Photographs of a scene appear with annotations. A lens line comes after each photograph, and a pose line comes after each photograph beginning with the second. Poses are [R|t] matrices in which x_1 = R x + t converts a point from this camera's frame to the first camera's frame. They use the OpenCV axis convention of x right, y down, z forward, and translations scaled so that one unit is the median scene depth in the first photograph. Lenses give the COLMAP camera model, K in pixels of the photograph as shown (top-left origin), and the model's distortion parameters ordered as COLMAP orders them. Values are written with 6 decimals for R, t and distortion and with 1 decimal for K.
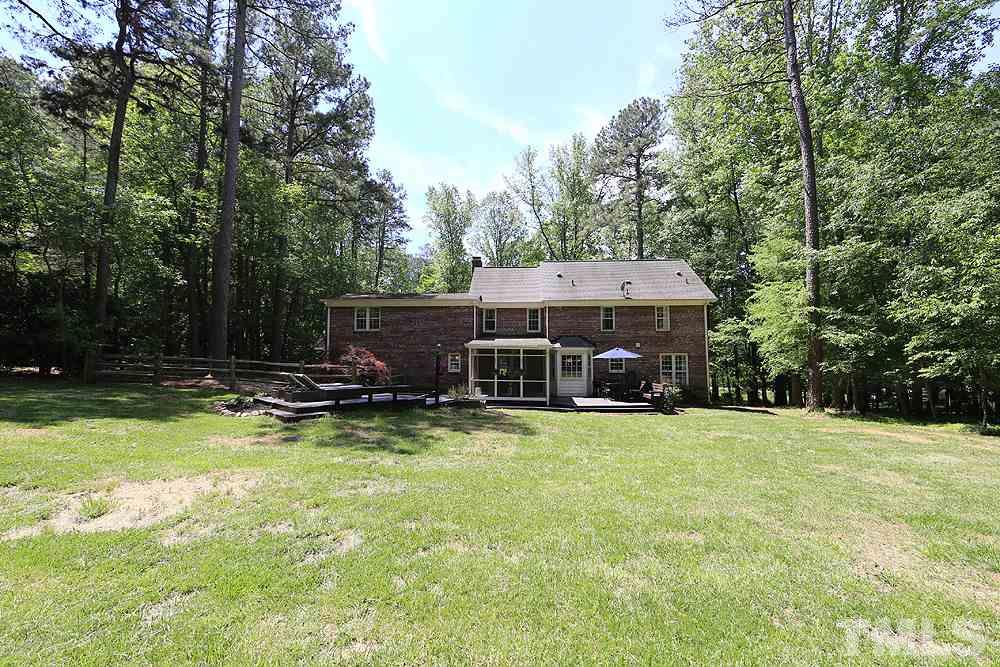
lens RADIAL K [[395.2, 0, 500.0], [0, 395.2, 333.5], [0, 0, 1]] dist [-0.000615, 0.000136]
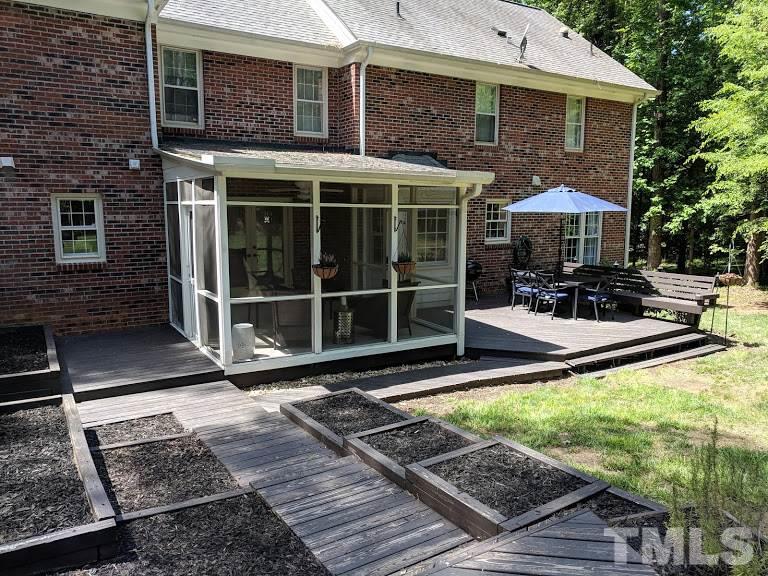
lens RADIAL K [[580.1, 0, 384.0], [0, 580.1, 288.0], [0, 0, 1]] dist [0.001882, -0.003614]
pose [[0.823410, -0.080303, 0.561736, -0.175980], [-0.040098, 0.979227, 0.198762, 0.024685], [-0.566028, -0.186188, 0.803086, 0.556293]]
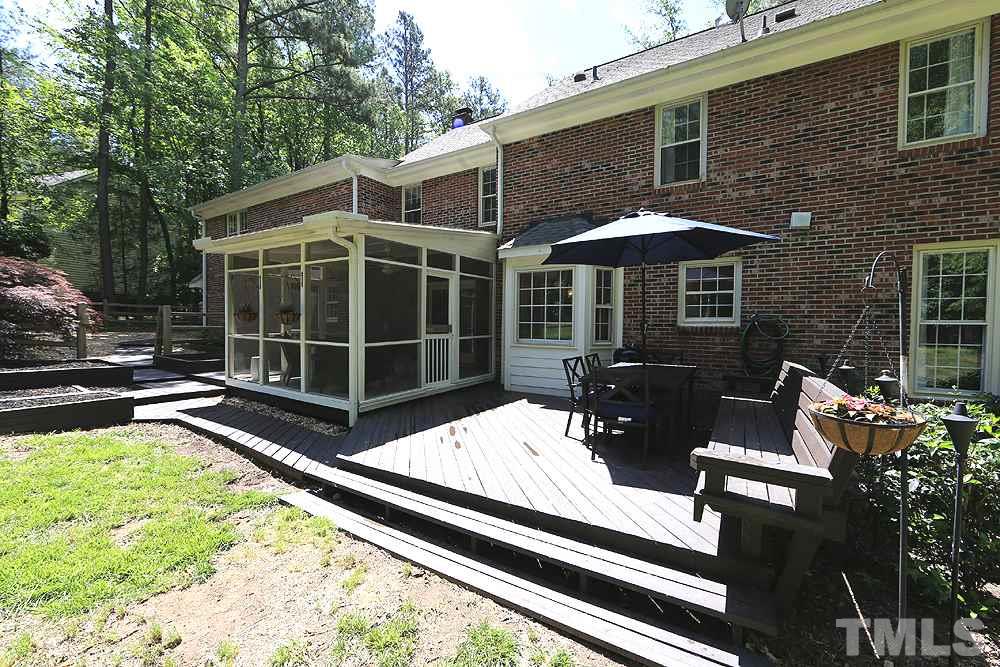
lens RADIAL K [[395.2, 0, 500.0], [0, 395.2, 333.5], [0, 0, 1]] dist [-0.000615, 0.000136]
pose [[0.879427, 0.017562, -0.475710, 0.306691], [0.023258, 0.996541, 0.079785, 0.079044], [0.475466, -0.081229, 0.875976, 0.687964]]
